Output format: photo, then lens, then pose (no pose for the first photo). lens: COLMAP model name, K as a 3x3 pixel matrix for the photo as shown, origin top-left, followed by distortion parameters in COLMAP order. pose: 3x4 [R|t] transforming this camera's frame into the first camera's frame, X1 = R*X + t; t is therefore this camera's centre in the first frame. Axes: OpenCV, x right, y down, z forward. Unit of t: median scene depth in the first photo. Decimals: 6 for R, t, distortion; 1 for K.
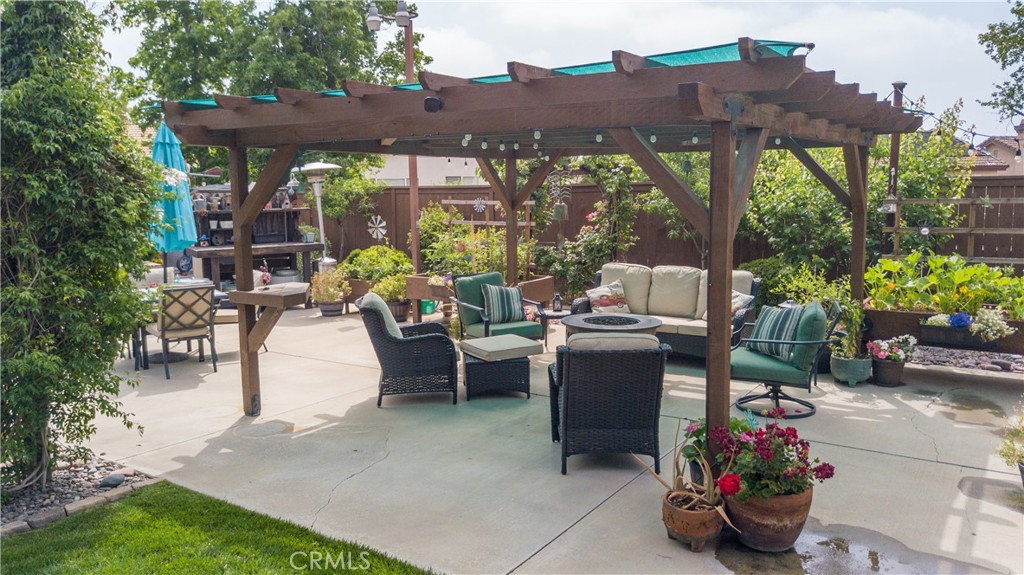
lens RADIAL K [[805.5, 0, 512.0], [0, 805.5, 287.5], [0, 0, 1]] dist [0.010718, 0.000138]
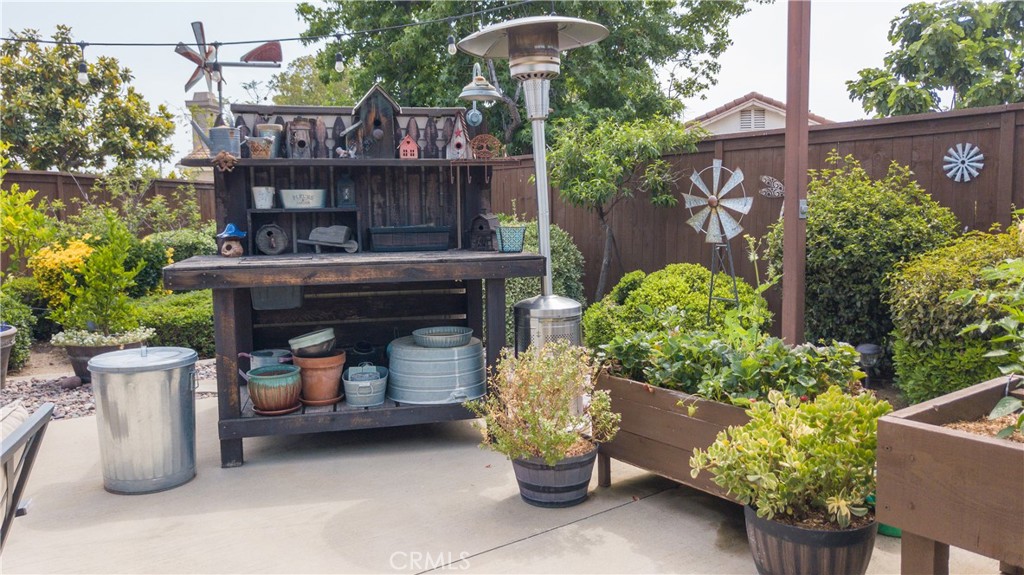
lens RADIAL K [[805.5, 0, 512.0], [0, 805.5, 287.5], [0, 0, 1]] dist [0.010718, 0.000138]
pose [[0.945251, 0.038369, -0.324080, -0.134336], [-0.044182, 0.998967, -0.010596, -0.036295], [0.323339, 0.024335, 0.945970, 0.662861]]
